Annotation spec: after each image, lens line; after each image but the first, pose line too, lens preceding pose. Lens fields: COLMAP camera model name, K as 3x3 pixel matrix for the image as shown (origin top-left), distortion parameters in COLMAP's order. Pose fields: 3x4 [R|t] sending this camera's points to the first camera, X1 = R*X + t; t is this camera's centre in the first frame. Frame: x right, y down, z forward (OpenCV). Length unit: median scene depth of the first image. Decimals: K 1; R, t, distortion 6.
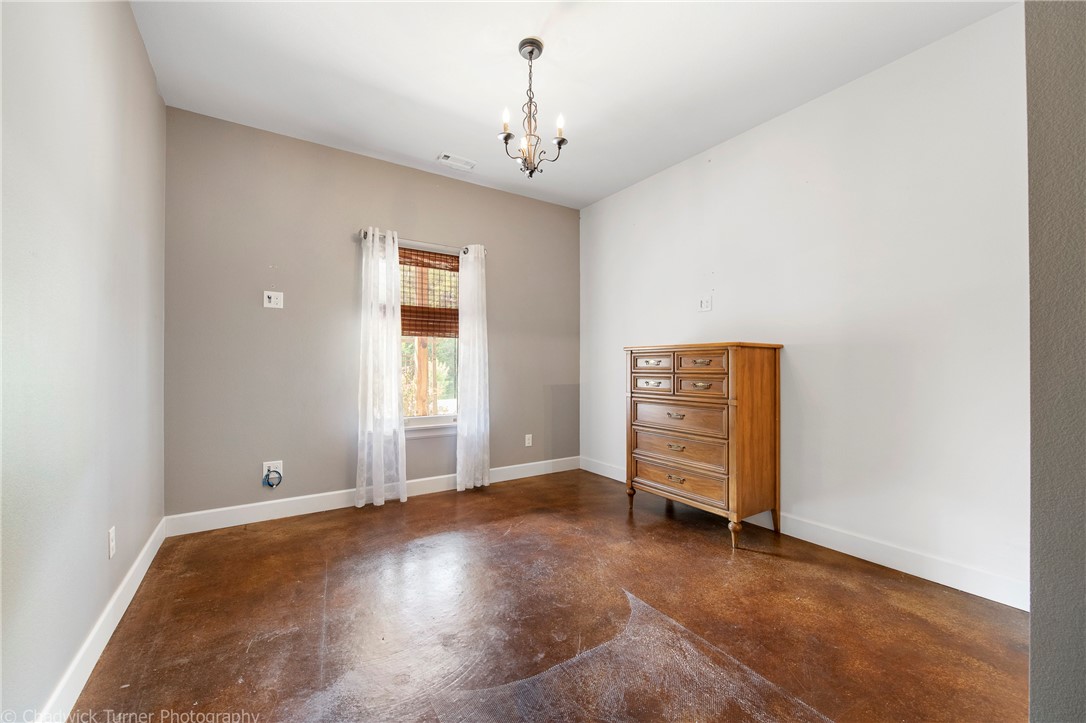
lens RADIAL K [[429.8, 0, 543.1], [0, 429.8, 362.3], [0, 0, 1]] dist [-0.001694, -0.001805]
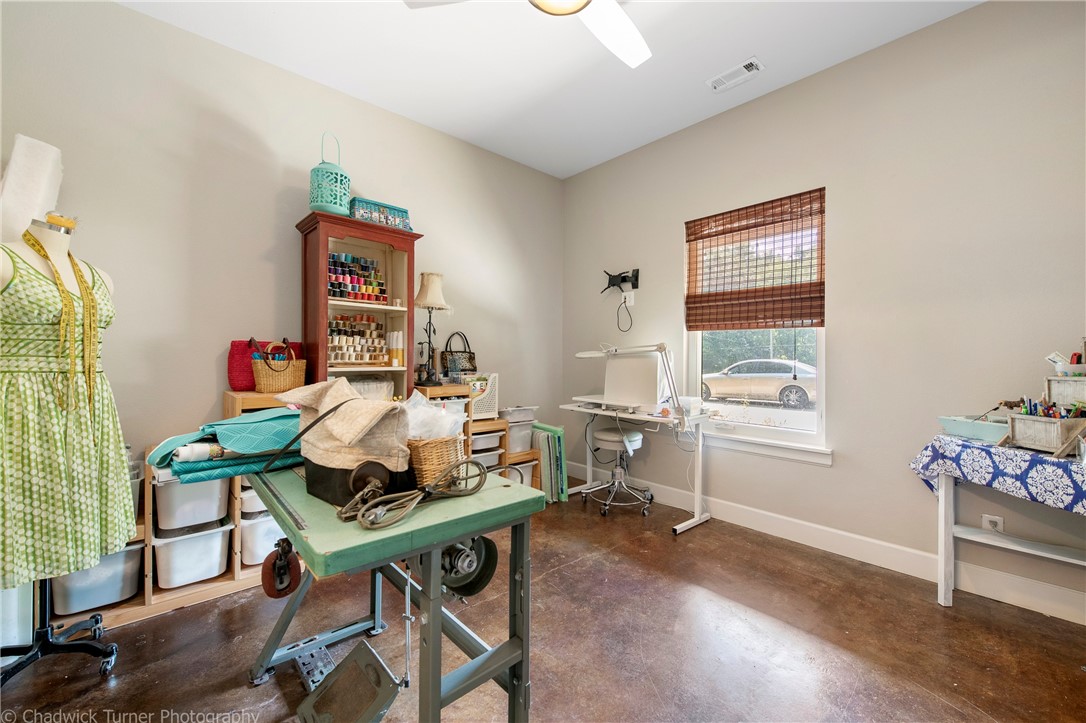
lens RADIAL K [[429.8, 0, 543.1], [0, 429.8, 363.6], [0, 0, 1]] dist [-0.001694, -0.001805]
pose [[0.163328, -0.001677, -0.986570, 0.326564], [0.000035, 0.999999, -0.001694, -0.010989], [0.986572, 0.000242, 0.163328, 0.542400]]
